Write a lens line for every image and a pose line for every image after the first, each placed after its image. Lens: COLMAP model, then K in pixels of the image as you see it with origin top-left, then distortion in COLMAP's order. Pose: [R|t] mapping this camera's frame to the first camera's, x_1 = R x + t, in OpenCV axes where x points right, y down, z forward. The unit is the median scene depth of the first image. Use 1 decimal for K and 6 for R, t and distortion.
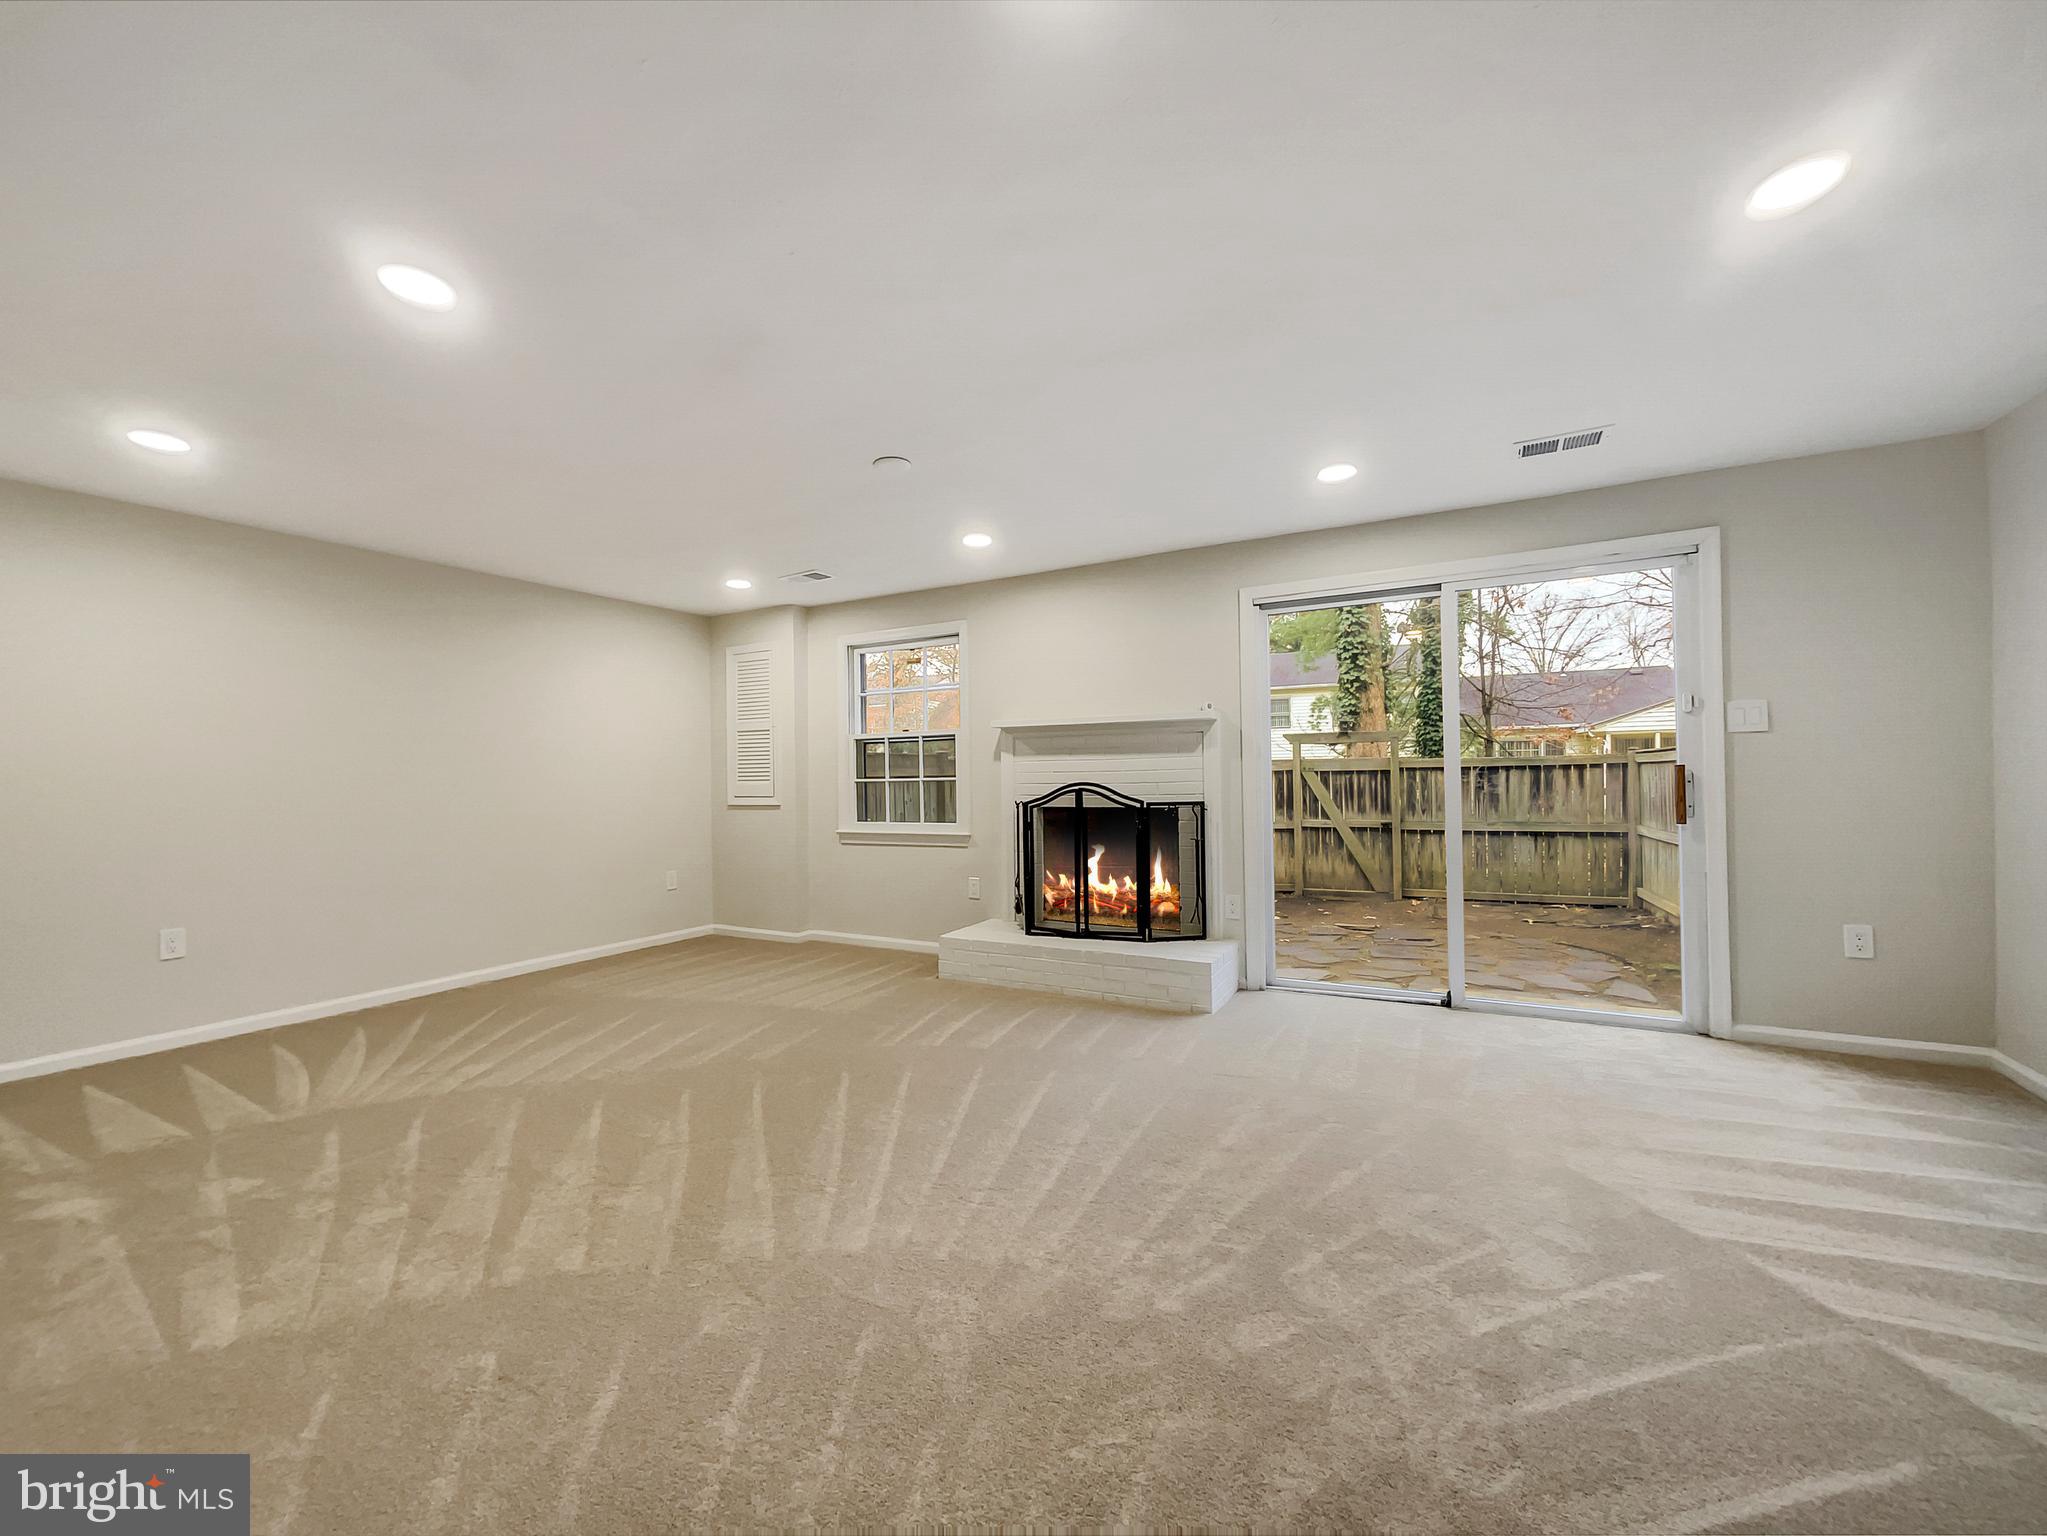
lens RADIAL K [[818.7, 0, 1052.6], [0, 818.7, 774.3], [0, 0, 1]] dist [-0.016652, 0.010539]
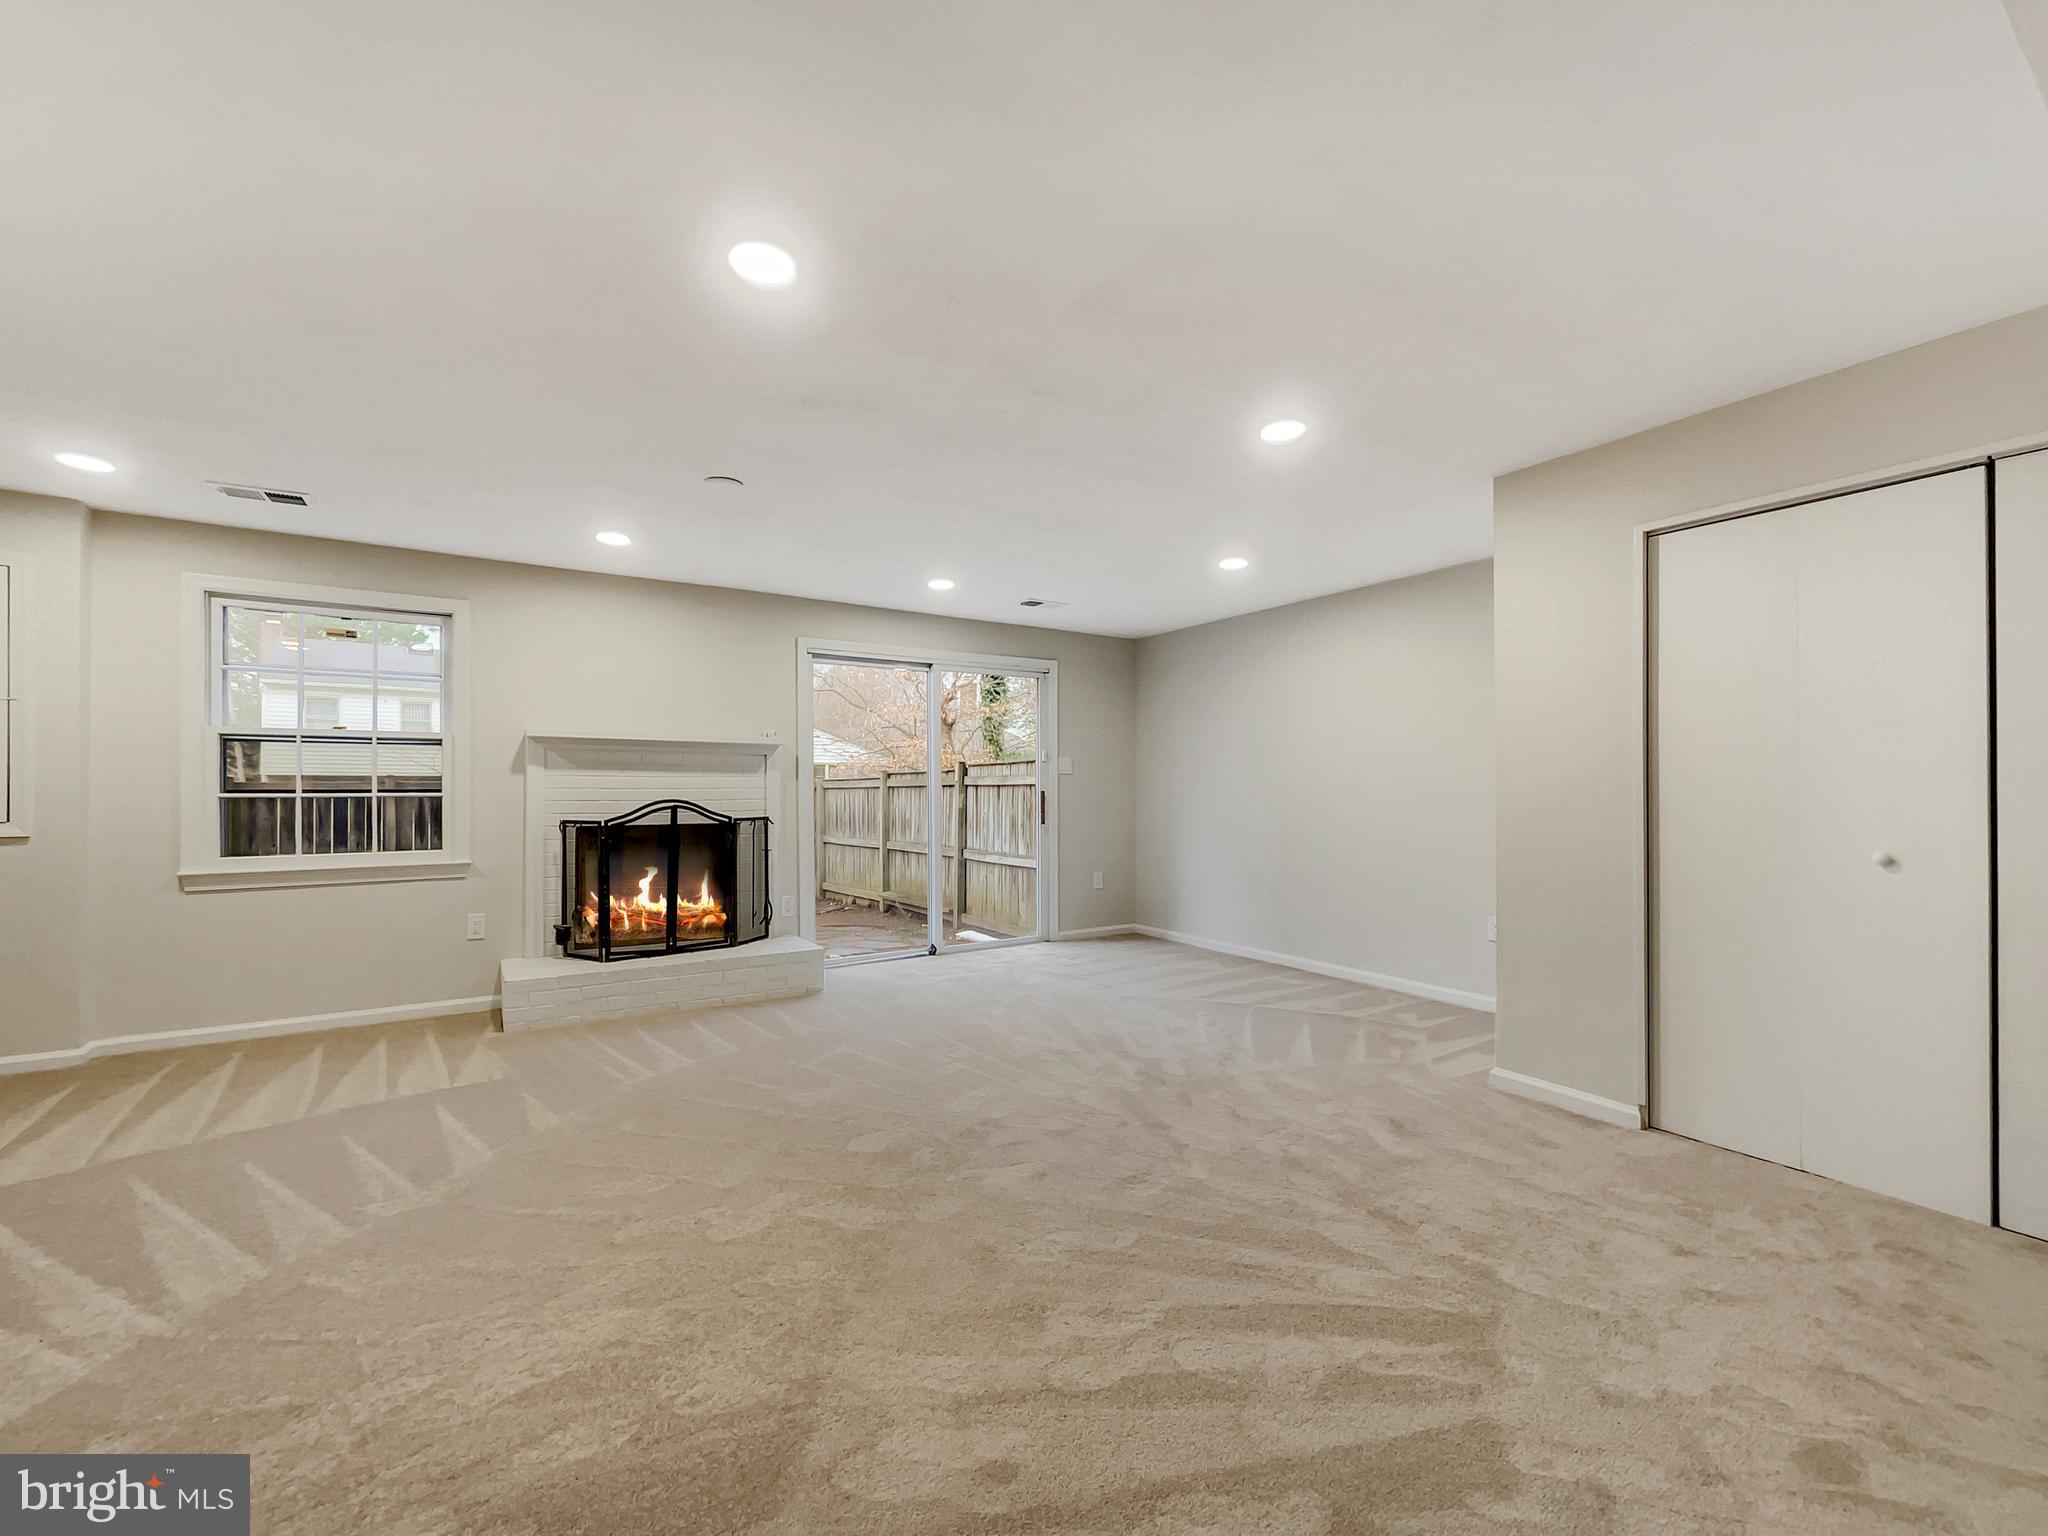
lens RADIAL K [[820.5, 0, 1040.2], [0, 820.5, 794.6], [0, 0, 1]] dist [-0.000766, -0.000022]
pose [[0.477694, 0.010223, 0.878467, -0.629703], [-0.009045, 0.999937, -0.006718, 0.006487], [-0.878480, -0.004737, 0.477756, 0.116440]]
